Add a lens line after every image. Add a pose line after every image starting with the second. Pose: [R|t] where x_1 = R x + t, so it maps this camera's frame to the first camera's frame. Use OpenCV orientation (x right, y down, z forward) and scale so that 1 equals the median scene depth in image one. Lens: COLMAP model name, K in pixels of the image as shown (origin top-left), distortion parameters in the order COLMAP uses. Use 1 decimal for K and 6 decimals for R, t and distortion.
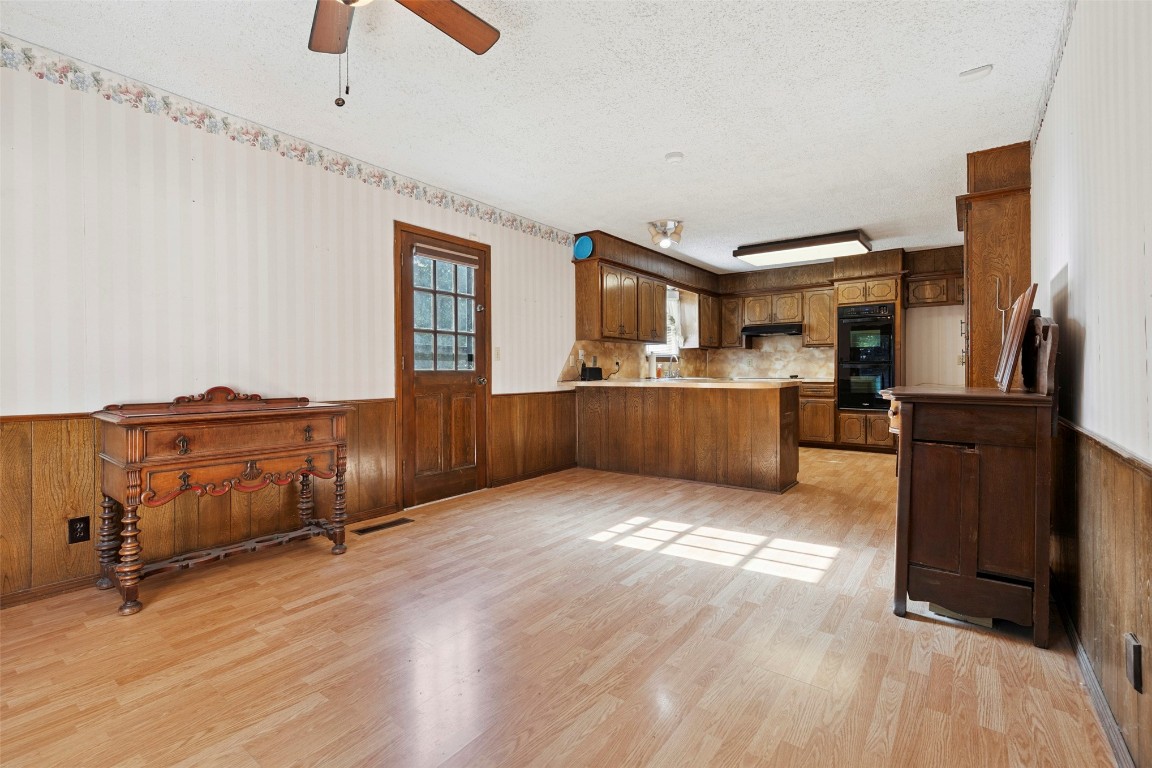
lens RADIAL K [[520.9, 0, 567.2], [0, 520.9, 375.5], [0, 0, 1]] dist [0.005682, -0.000863]
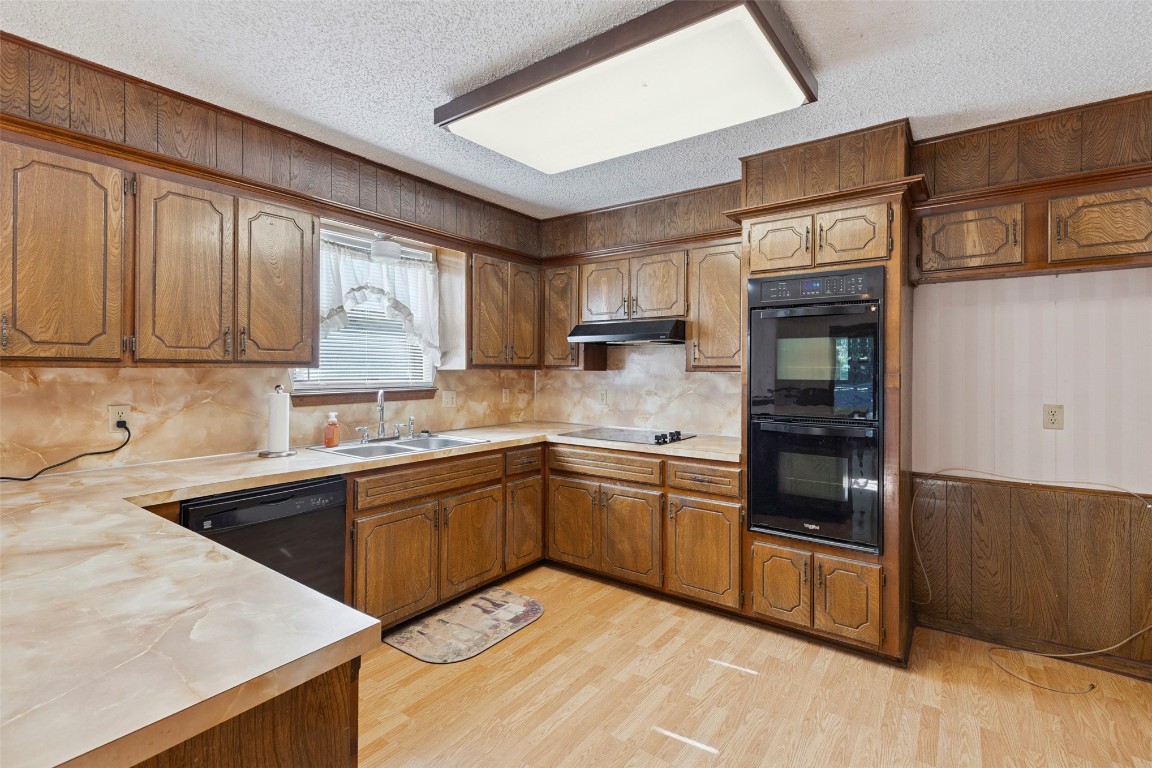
lens RADIAL K [[520.9, 0, 577.5], [0, 520.9, 369.9], [0, 0, 1]] dist [0.005682, -0.000863]
pose [[0.999701, 0.008051, 0.023095, 0.383097], [-0.007949, 0.999958, -0.004503, -0.058763], [-0.023130, 0.004318, 0.999723, 0.606999]]
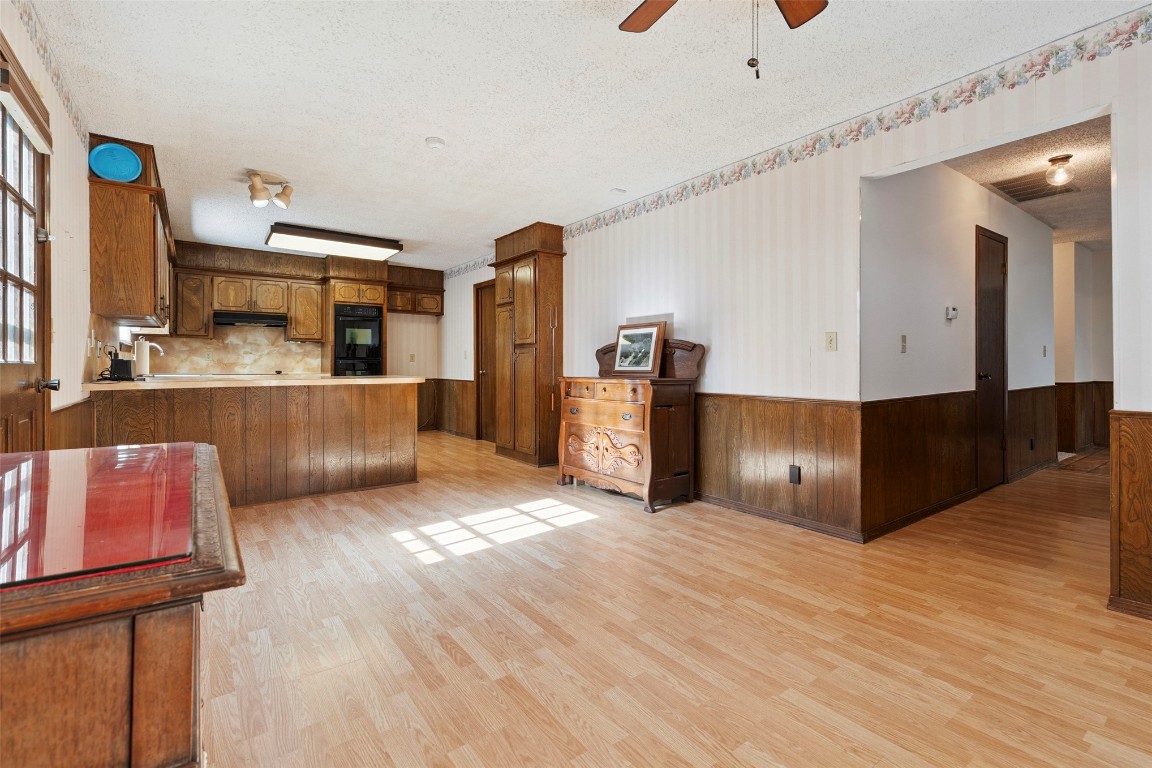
lens RADIAL K [[520.9, 0, 586.1], [0, 520.9, 361.8], [0, 0, 1]] dist [0.005682, -0.000863]
pose [[0.262364, 0.010403, 0.964913, -0.348240], [0.007077, 0.999894, -0.012704, -0.000620], [-0.964943, 0.010162, 0.262263, 0.259070]]
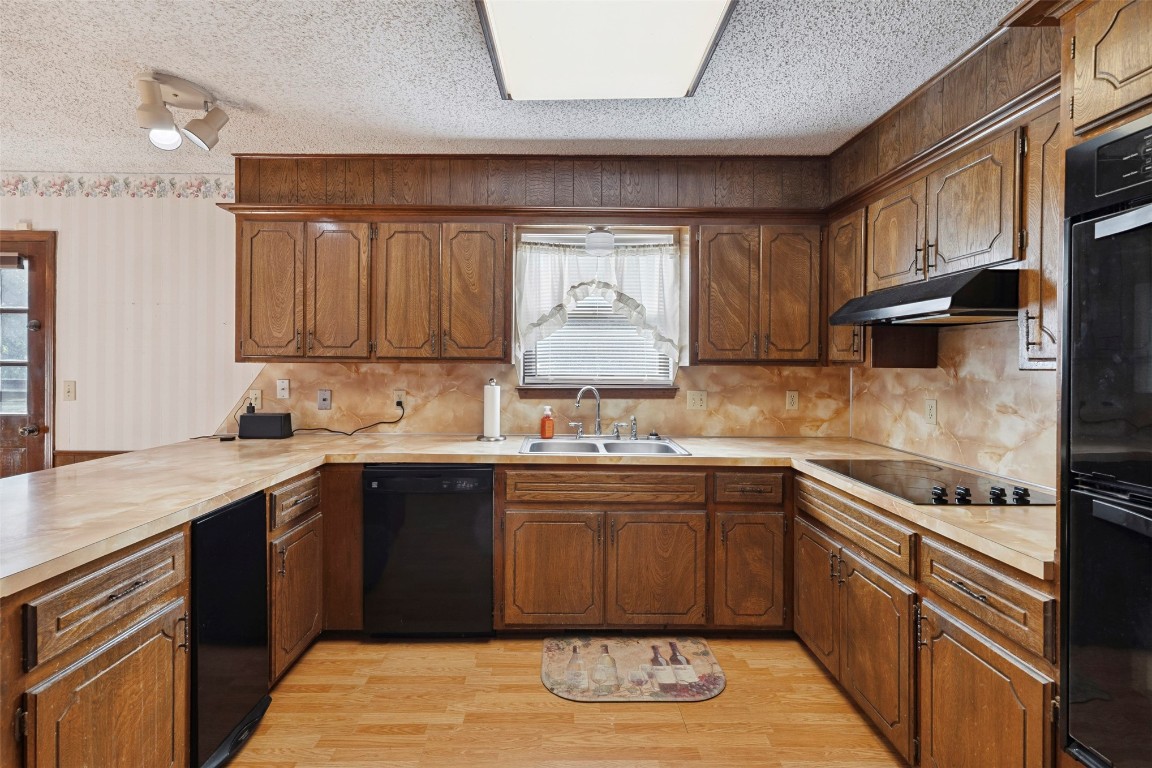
lens RADIAL K [[520.9, 0, 575.8], [0, 520.9, 369.0], [0, 0, 1]] dist [0.005682, -0.000863]
pose [[0.618009, 0.013444, -0.786056, 0.565281], [-0.012862, 0.999893, 0.006988, -0.059693], [0.786066, 0.005792, 0.618116, 0.783430]]
